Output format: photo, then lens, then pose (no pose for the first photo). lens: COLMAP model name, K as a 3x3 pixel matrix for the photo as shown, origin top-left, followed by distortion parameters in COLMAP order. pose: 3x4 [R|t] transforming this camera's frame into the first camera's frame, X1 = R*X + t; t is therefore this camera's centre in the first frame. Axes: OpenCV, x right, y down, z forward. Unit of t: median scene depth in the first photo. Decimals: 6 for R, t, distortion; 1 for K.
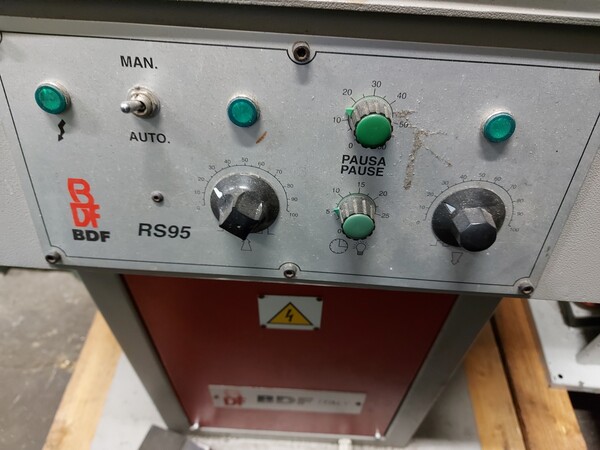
lens RADIAL K [[431.8, 0, 300.0], [0, 431.8, 225.0], [0, 0, 1]] dist [0.089774, -0.092018]
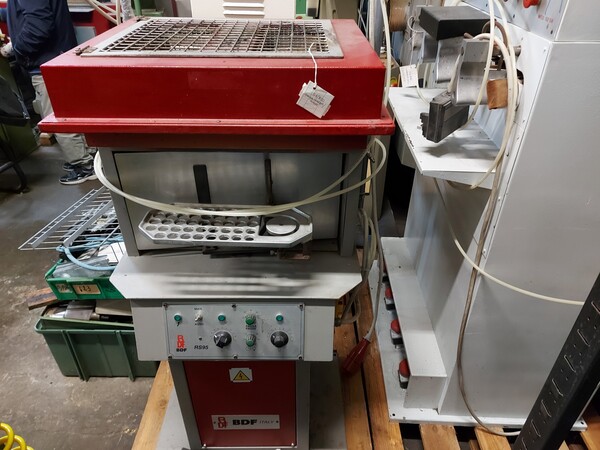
lens RADIAL K [[431.8, 0, 300.0], [0, 431.8, 225.0], [0, 0, 1]] dist [0.089774, -0.092018]
pose [[0.998454, -0.052099, 0.019363, 0.373687], [0.055234, 0.968914, -0.241155, -0.038979], [-0.006197, 0.241852, 0.970293, -2.090755]]
